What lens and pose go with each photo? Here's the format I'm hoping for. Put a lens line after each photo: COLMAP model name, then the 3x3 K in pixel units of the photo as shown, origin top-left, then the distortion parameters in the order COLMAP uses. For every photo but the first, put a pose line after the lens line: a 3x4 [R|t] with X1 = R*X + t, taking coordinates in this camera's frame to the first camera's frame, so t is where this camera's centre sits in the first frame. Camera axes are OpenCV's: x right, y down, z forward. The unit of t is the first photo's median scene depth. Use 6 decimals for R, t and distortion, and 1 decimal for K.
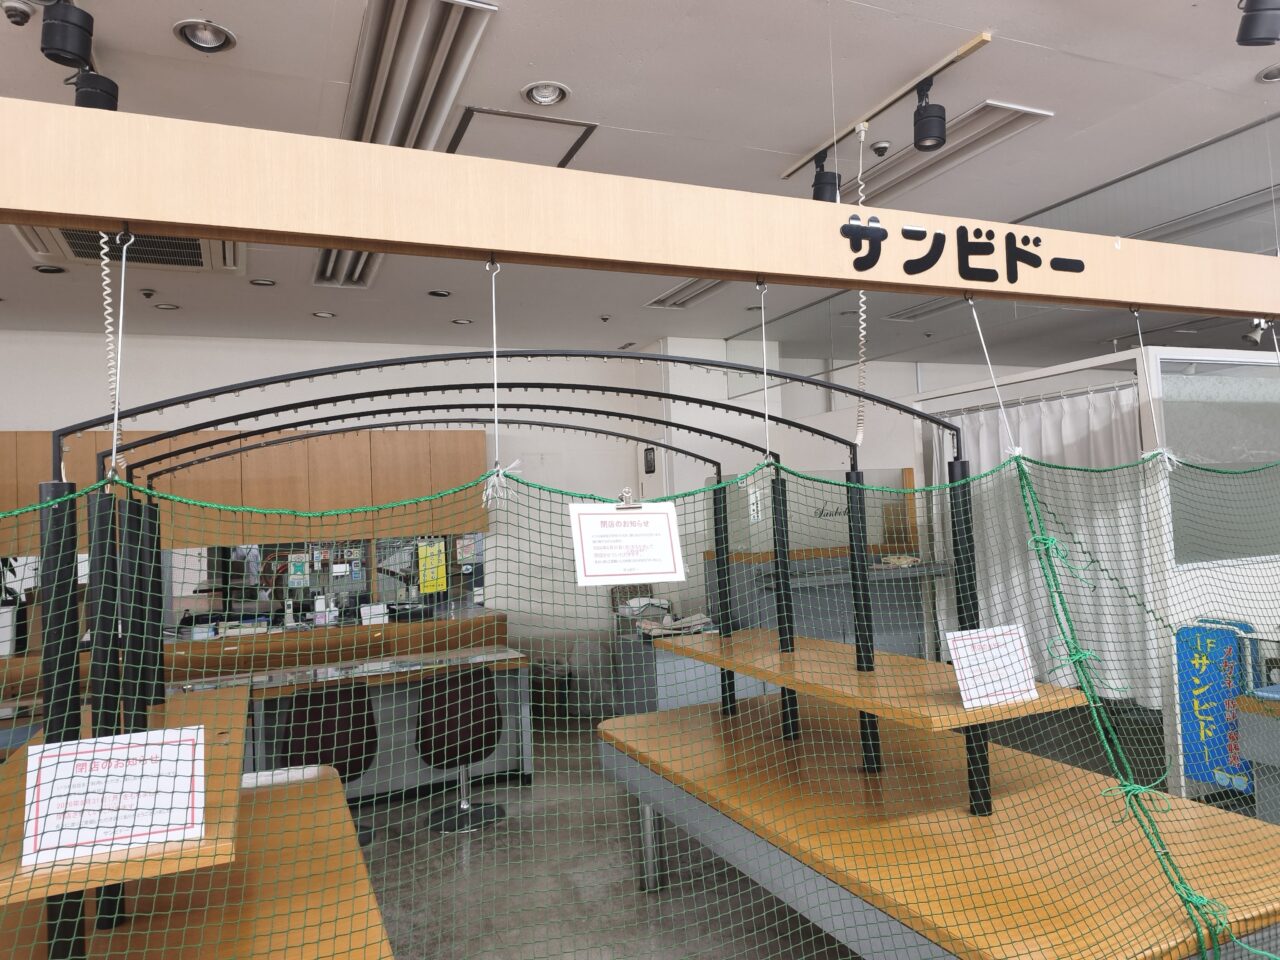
lens RADIAL K [[861.7, 0, 640.3], [0, 861.7, 480.1], [0, 0, 1]] dist [0.014568, -0.022490]
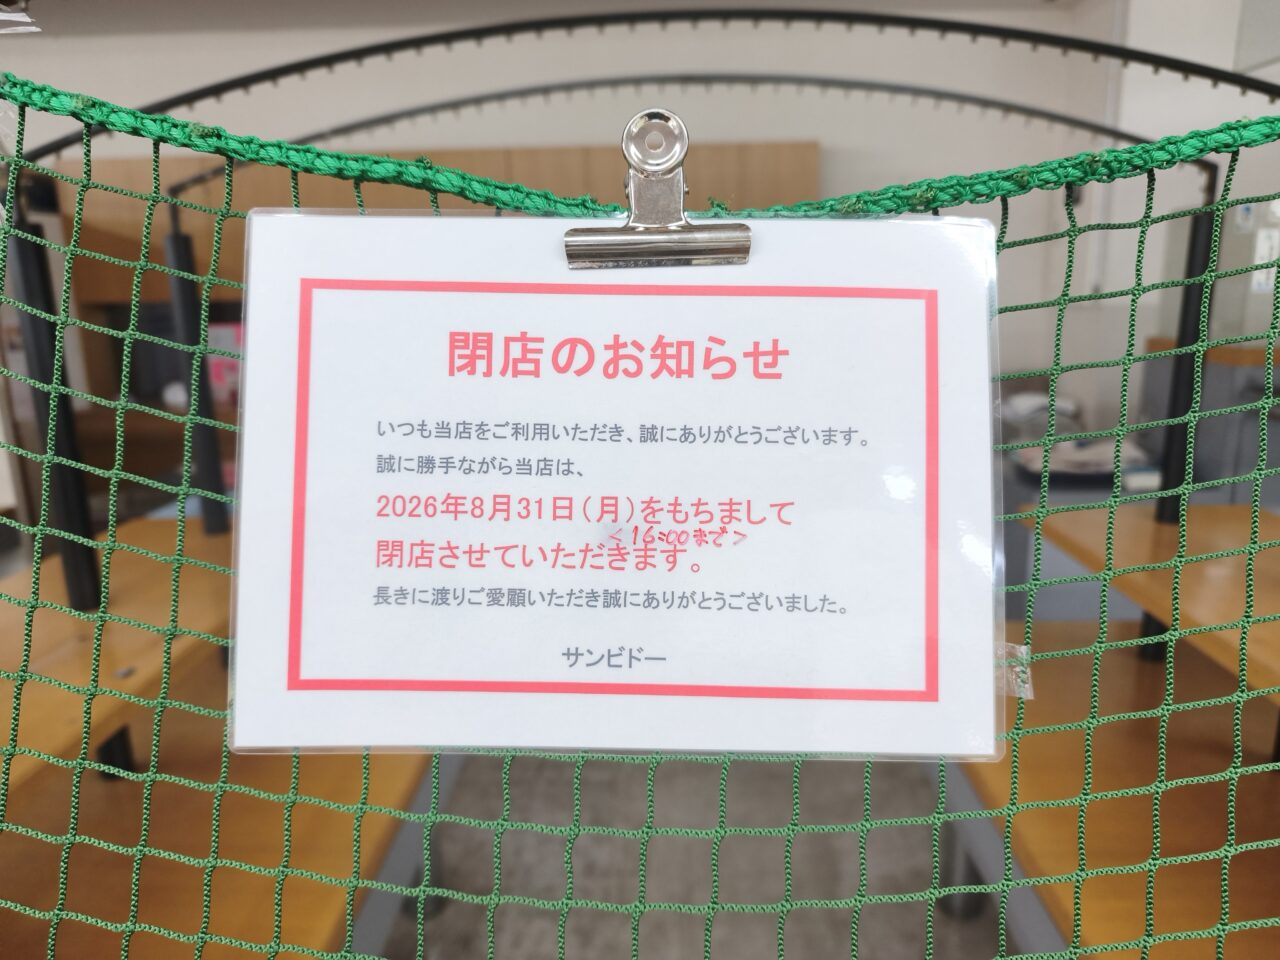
lens RADIAL K [[861.7, 0, 639.2], [0, 861.7, 477.1], [0, 0, 1]] dist [0.014568, -0.022490]
pose [[0.900357, 0.119545, -0.418409, 0.054448], [-0.001012, 0.962097, 0.272707, 0.029707], [0.435151, -0.245110, 0.866351, 0.870327]]
